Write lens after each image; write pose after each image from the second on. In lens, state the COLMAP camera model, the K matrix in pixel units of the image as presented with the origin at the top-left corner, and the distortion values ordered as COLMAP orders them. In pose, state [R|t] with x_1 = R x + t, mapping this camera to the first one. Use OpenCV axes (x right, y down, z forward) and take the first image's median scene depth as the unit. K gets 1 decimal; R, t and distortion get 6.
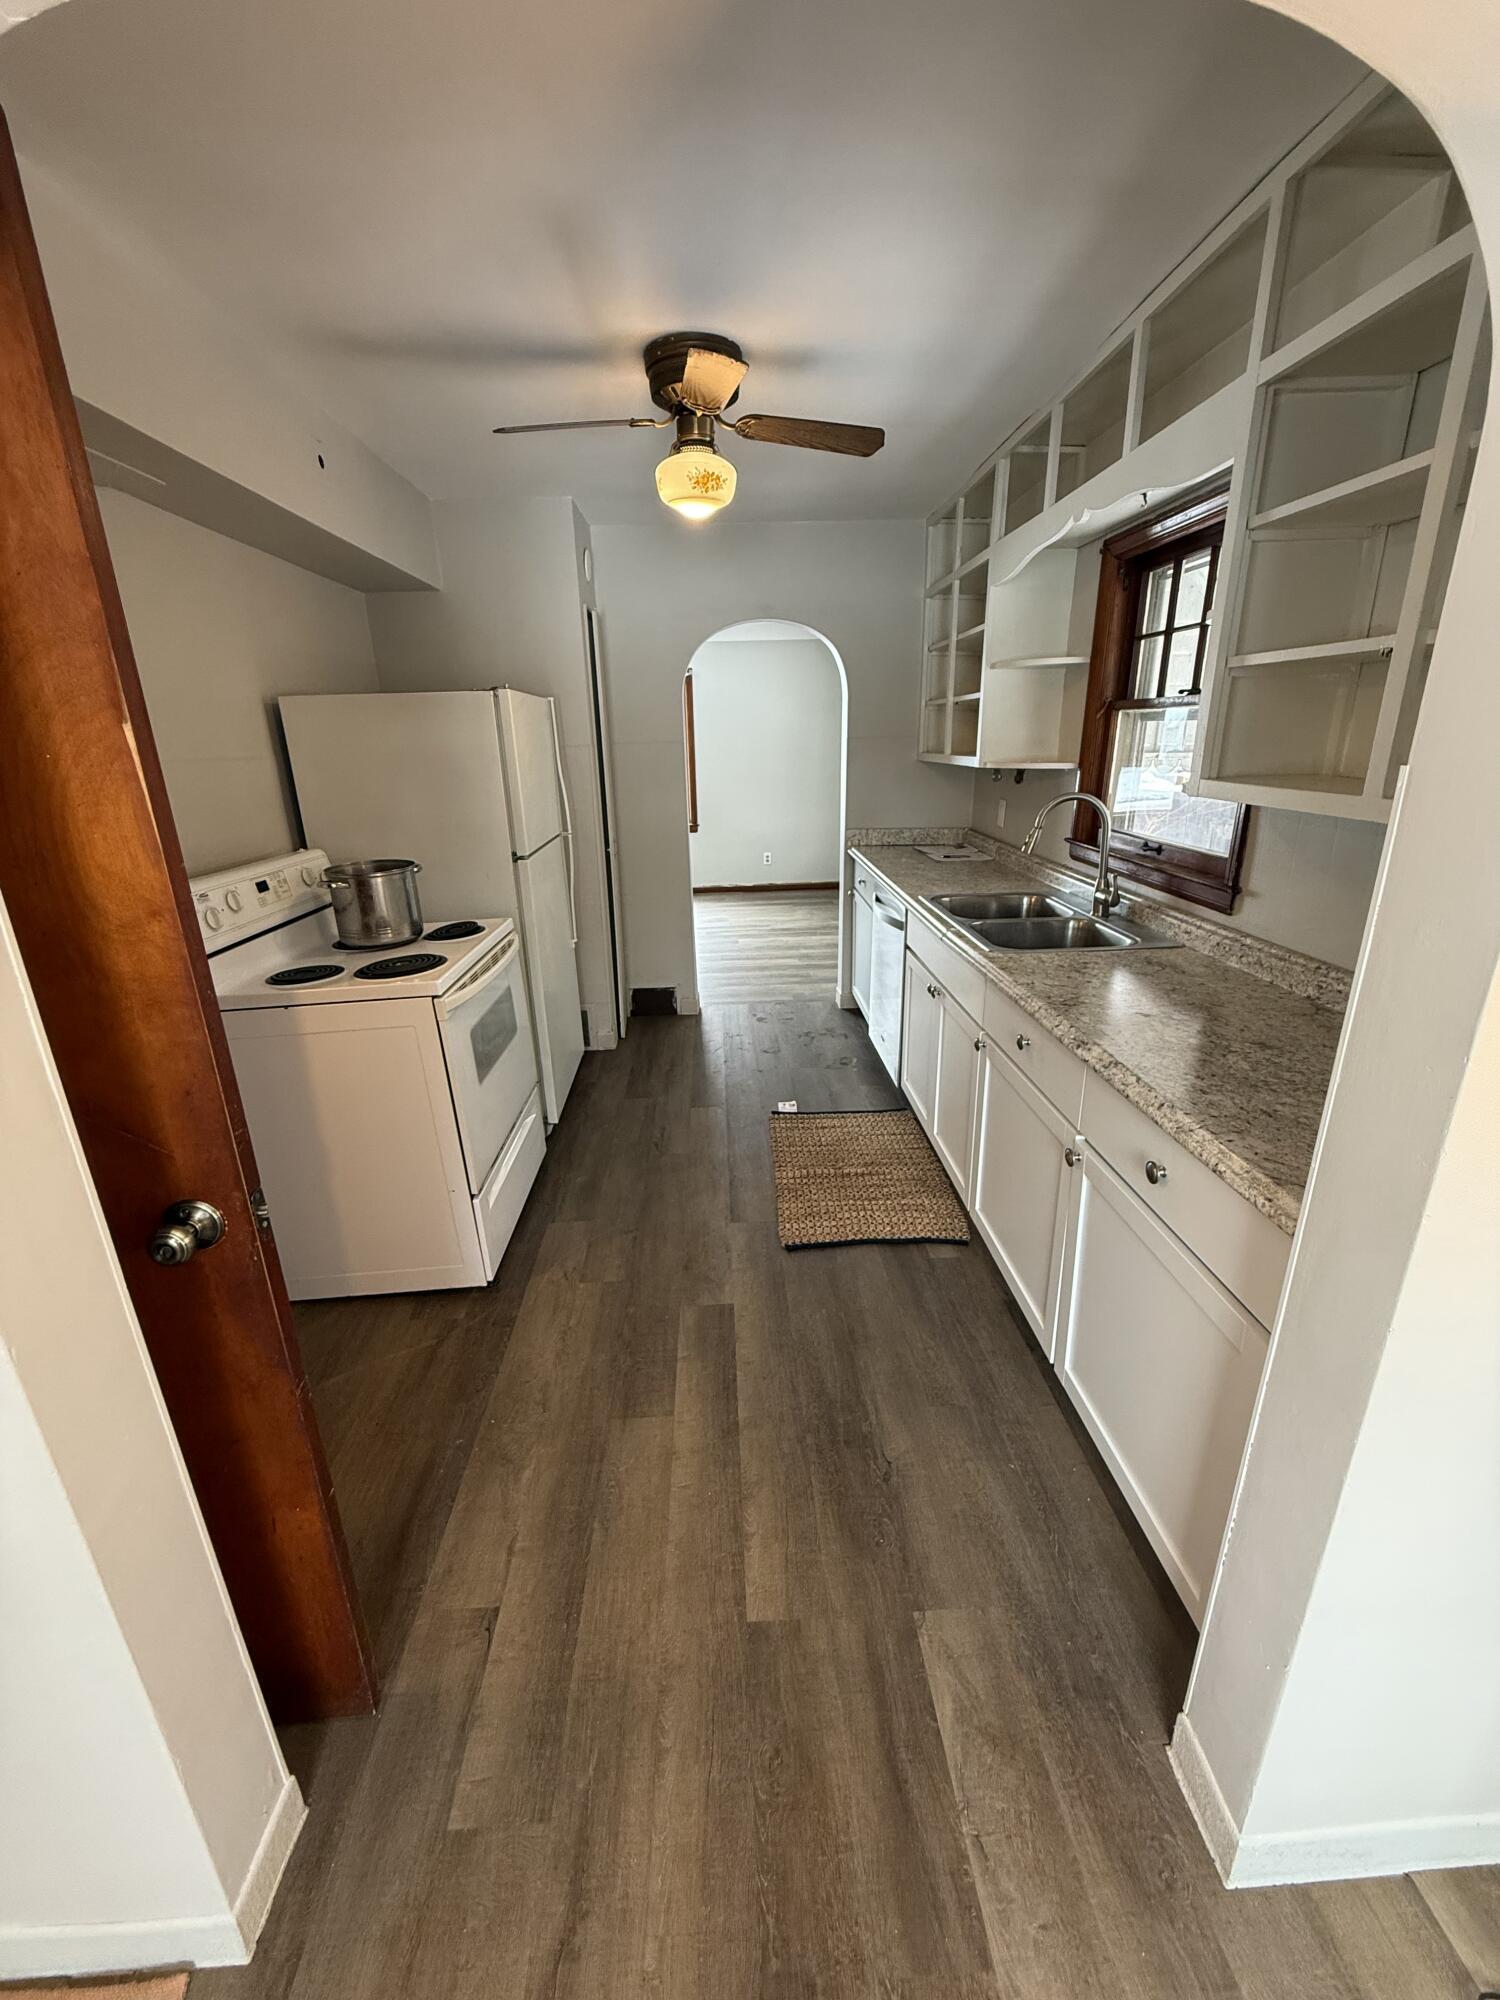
lens RADIAL K [[794.9, 0, 749.0], [0, 794.9, 992.5], [0, 0, 1]] dist [0.000229, -0.000072]
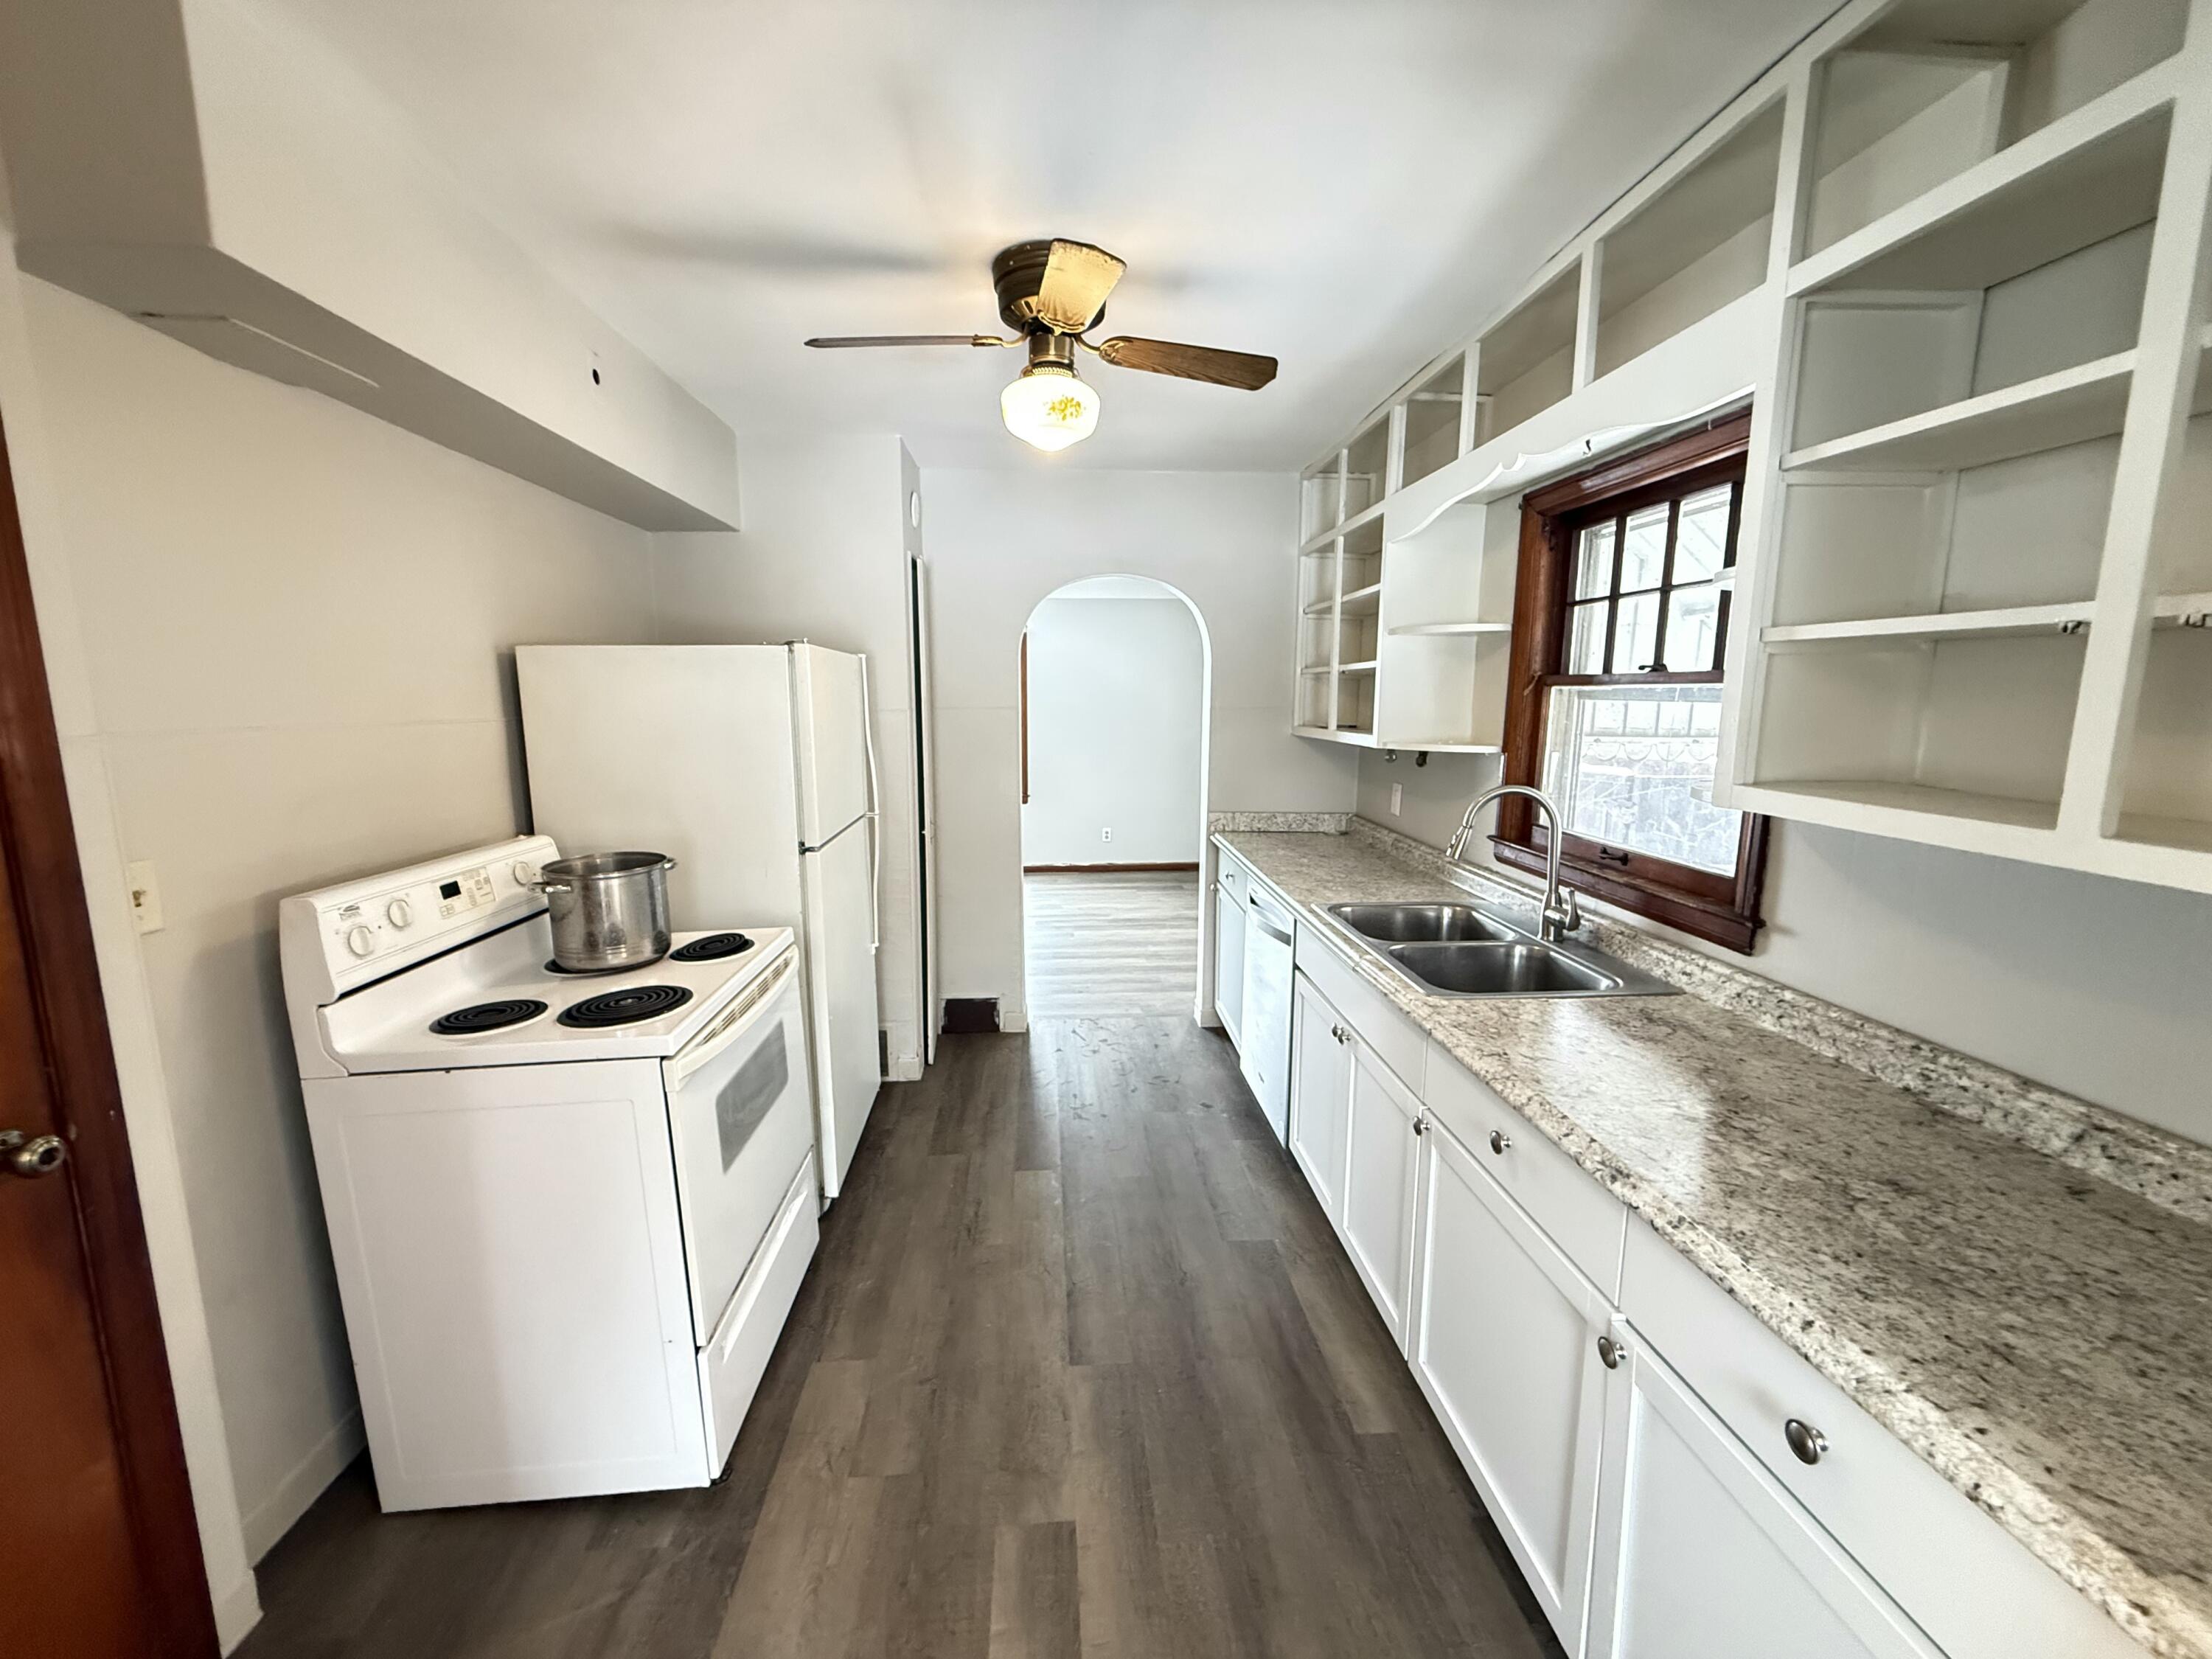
lens RADIAL K [[876.2, 0, 1096.8], [0, 876.2, 830.7], [0, 0, 1]] dist [0.001025, -0.000305]
pose [[0.999583, 0.020087, 0.020725, -0.024994], [-0.016537, 0.987119, -0.159133, -0.060622], [-0.023654, 0.158724, 0.987040, 0.152024]]
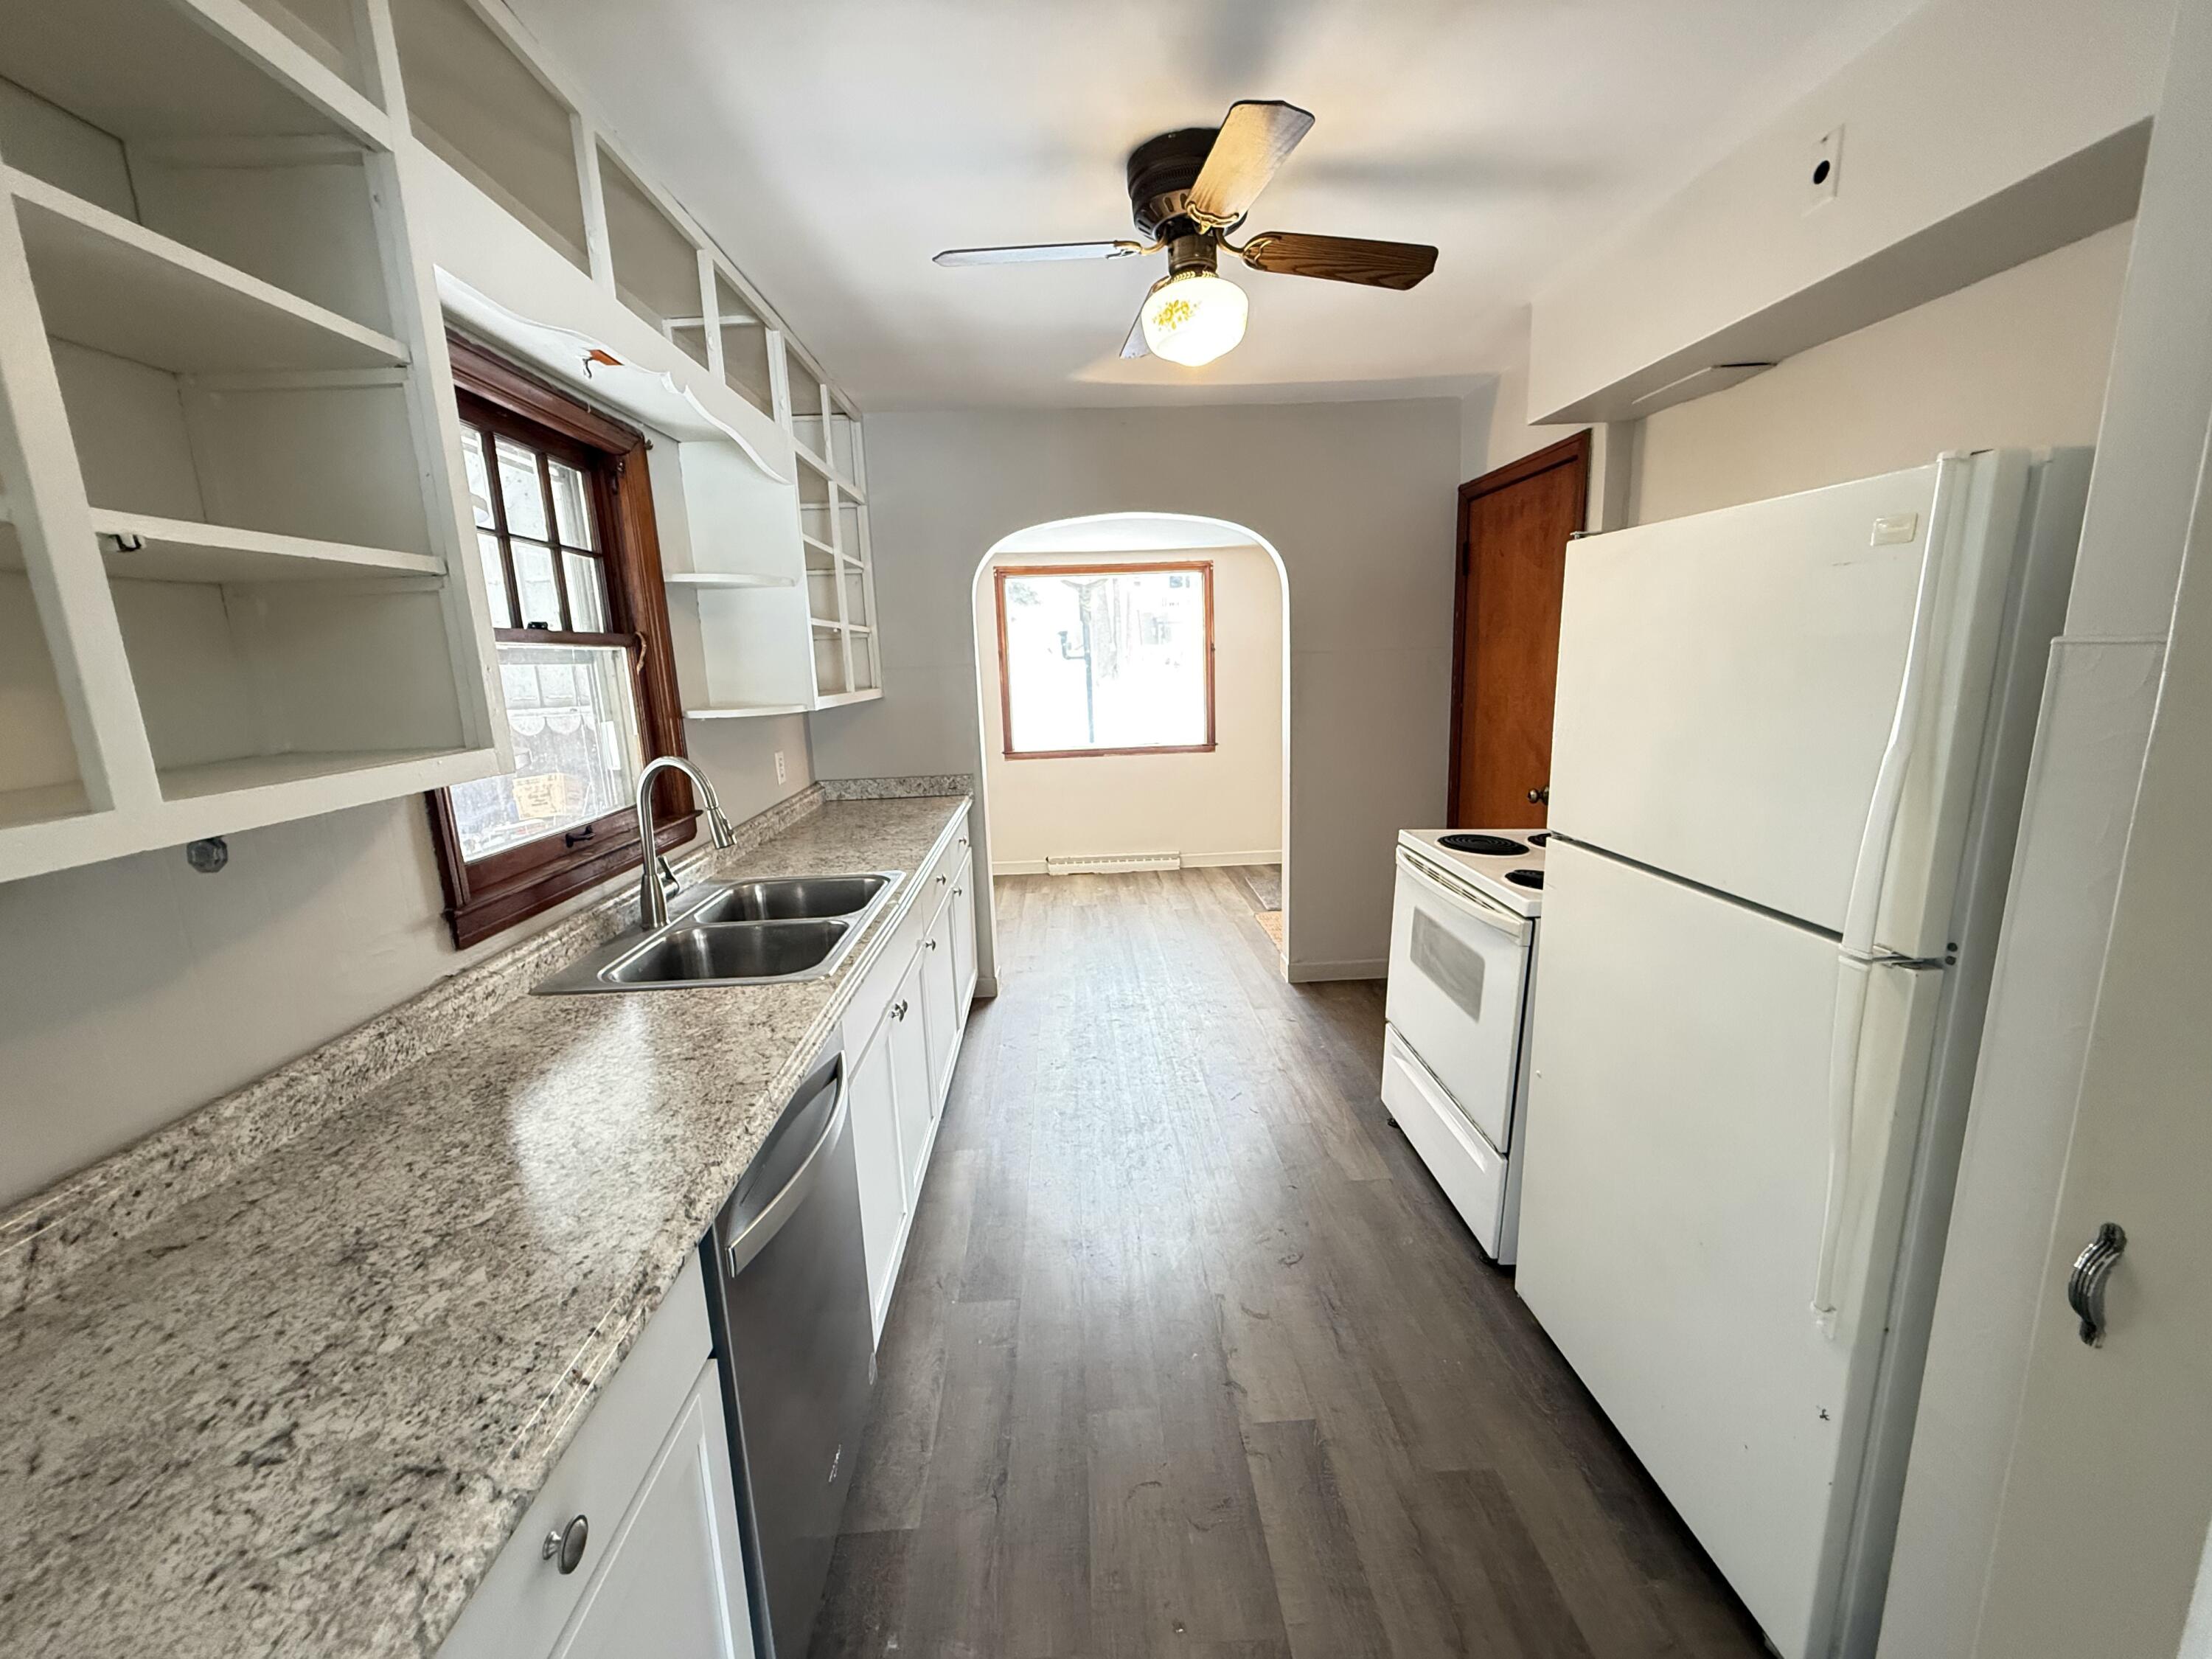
lens RADIAL K [[876.2, 0, 1096.8], [0, 876.2, 830.7], [0, 0, 1]] dist [0.001025, -0.000305]
pose [[-0.997974, 0.059857, 0.021586, 0.027664], [0.062737, 0.868977, 0.490859, -0.548704], [0.010624, 0.491219, -0.870971, 1.706727]]
